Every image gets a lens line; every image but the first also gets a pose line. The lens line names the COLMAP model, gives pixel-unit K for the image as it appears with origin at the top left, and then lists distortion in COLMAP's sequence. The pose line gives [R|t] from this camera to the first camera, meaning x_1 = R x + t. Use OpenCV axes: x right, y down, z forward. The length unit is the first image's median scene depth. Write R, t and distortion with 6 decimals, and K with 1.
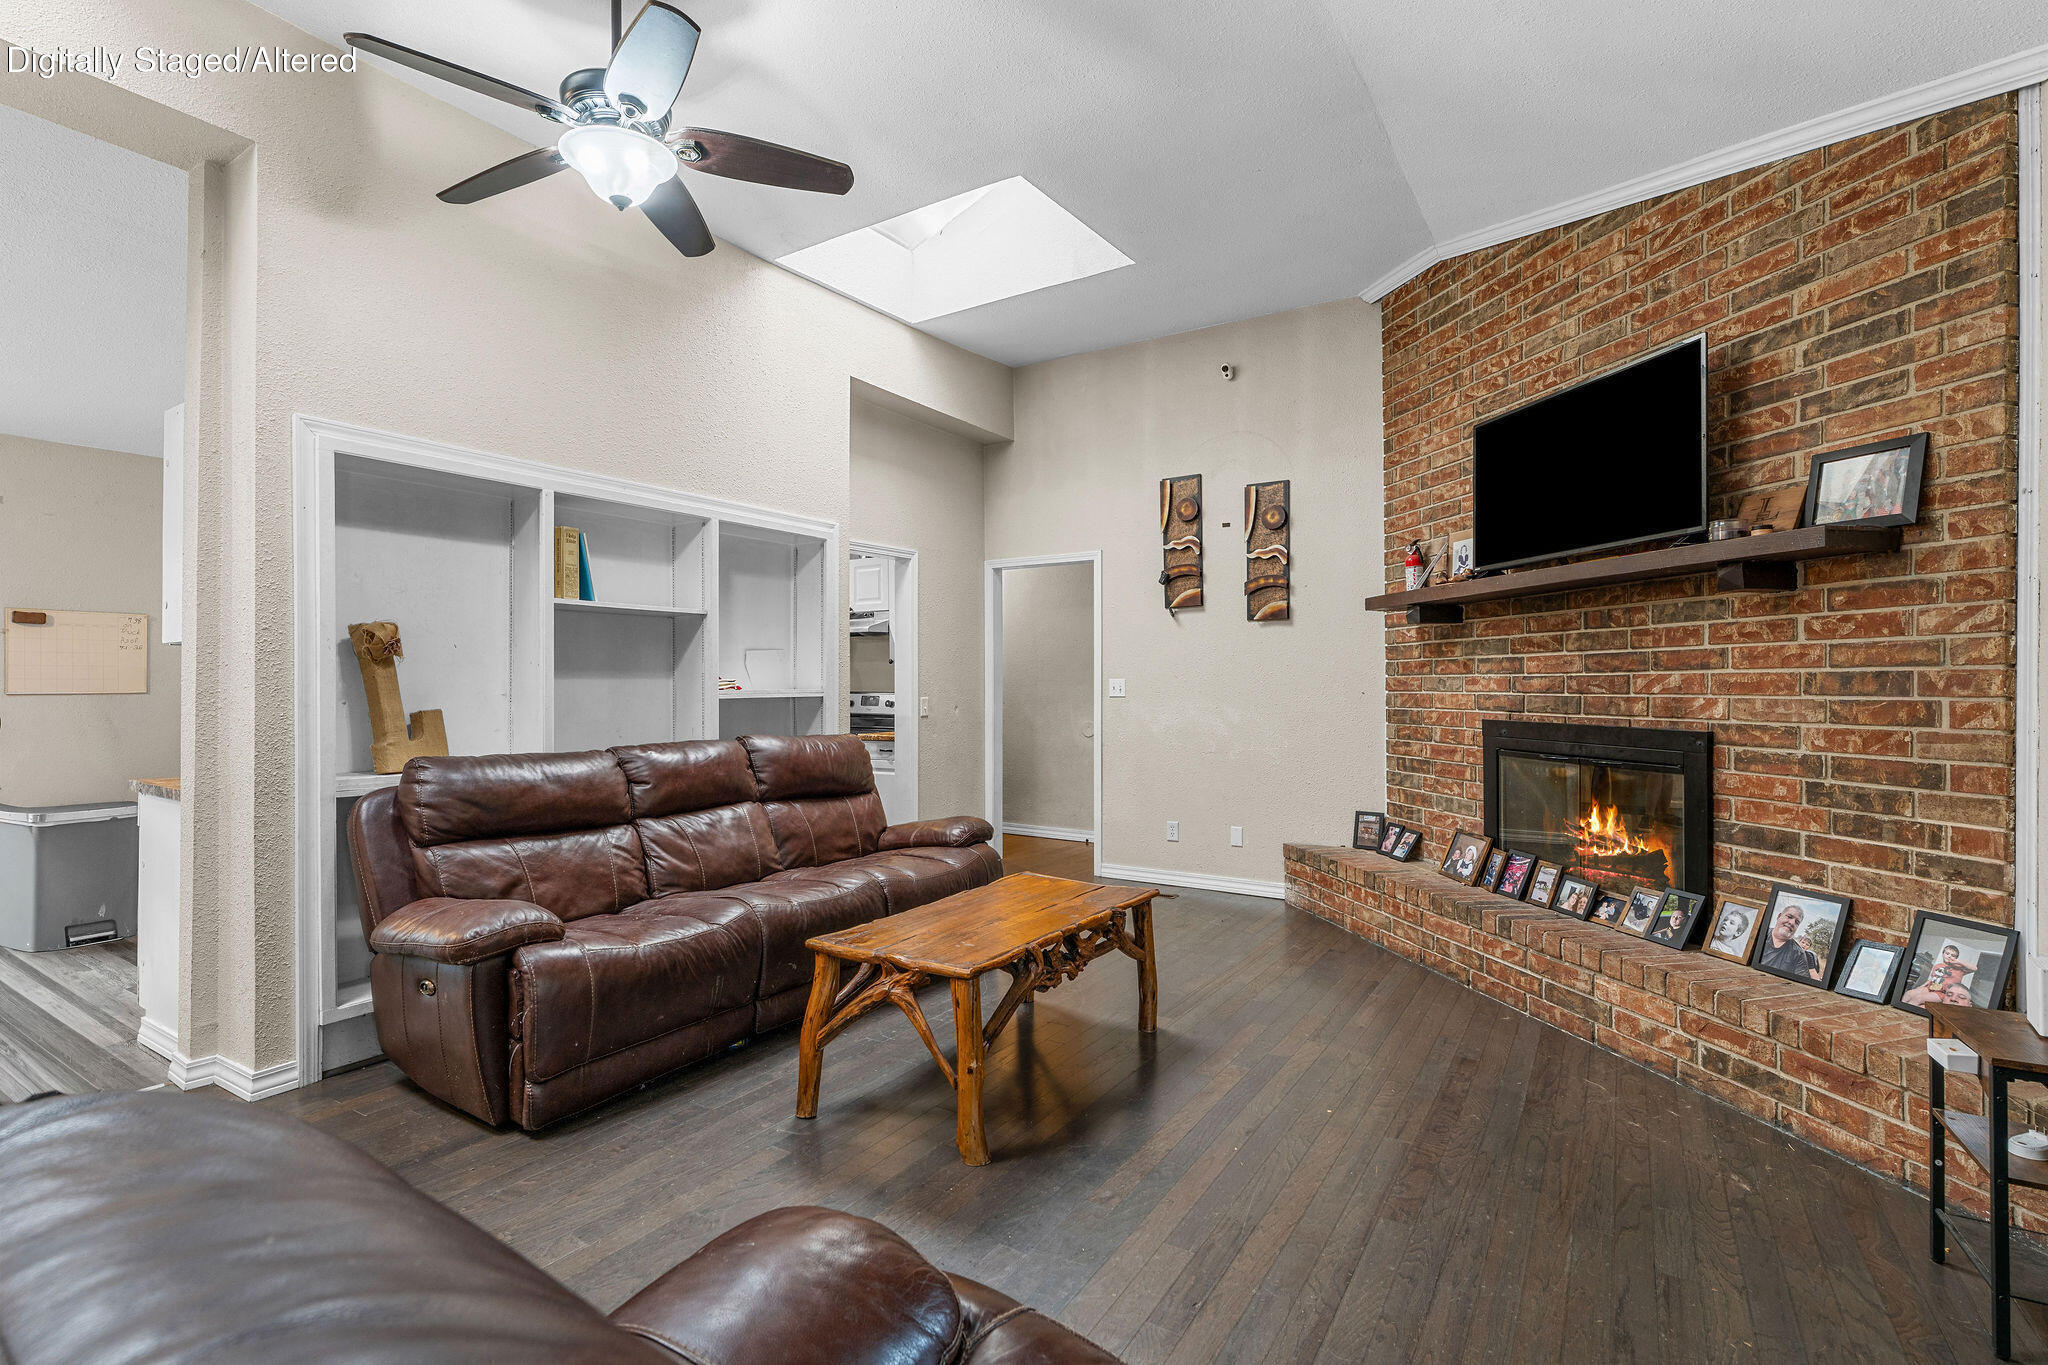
lens RADIAL K [[935.0, 0, 1016.9], [0, 935.0, 688.7], [0, 0, 1]] dist [-0.001127, -0.000488]
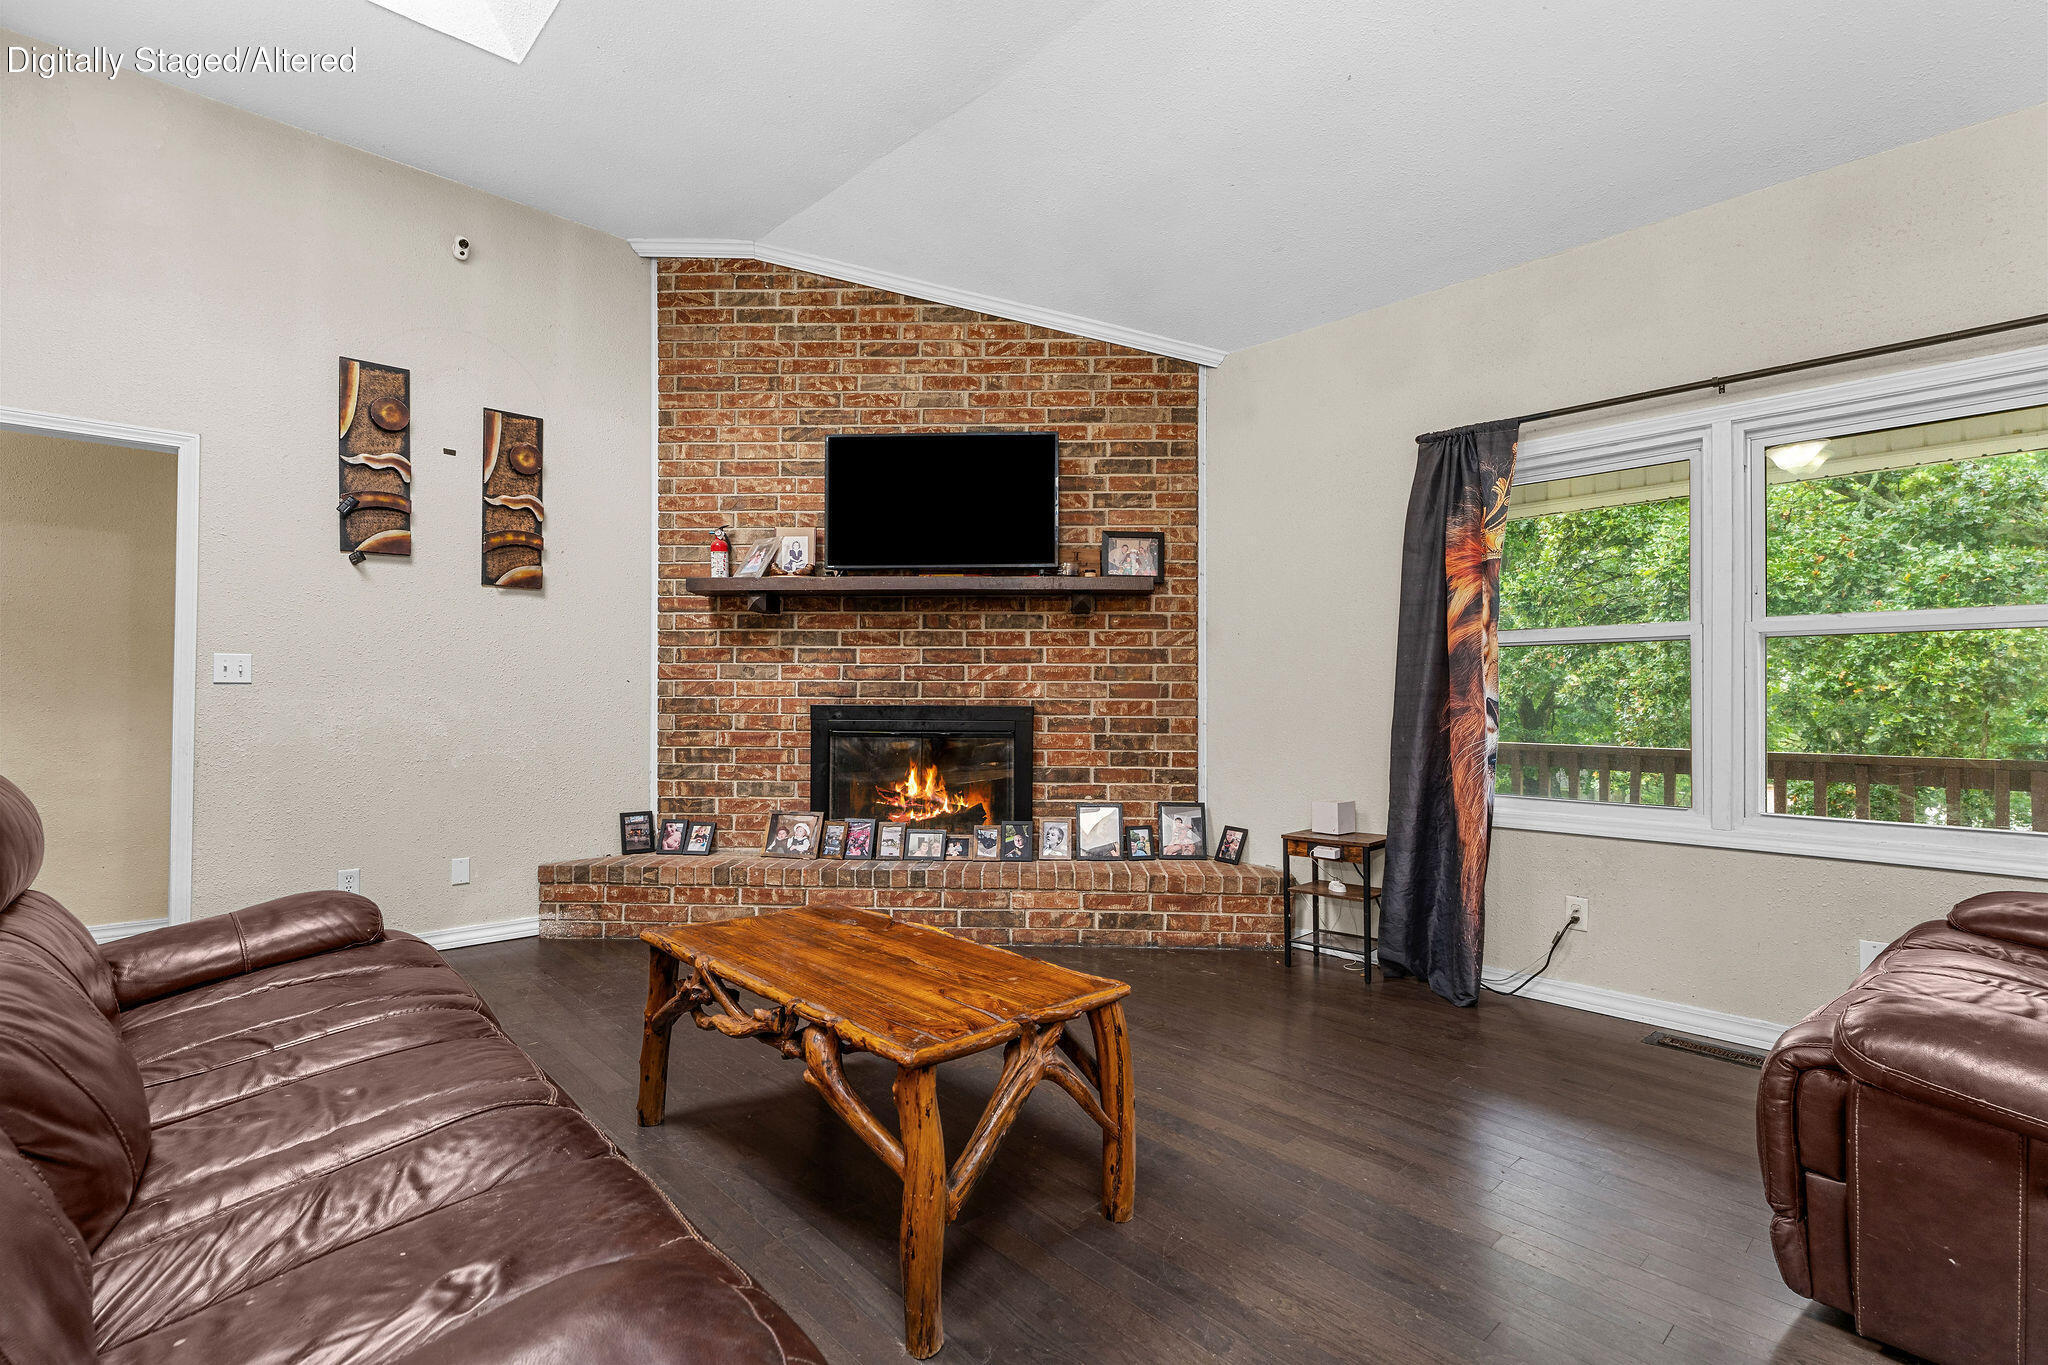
lens RADIAL K [[935.0, 0, 1016.9], [0, 935.0, 688.7], [0, 0, 1]] dist [-0.001127, -0.000488]
pose [[0.251157, 0.010170, 0.967893, -0.590487], [-0.000741, 0.999947, -0.010315, 0.030412], [-0.967946, 0.001873, 0.251151, 0.594506]]
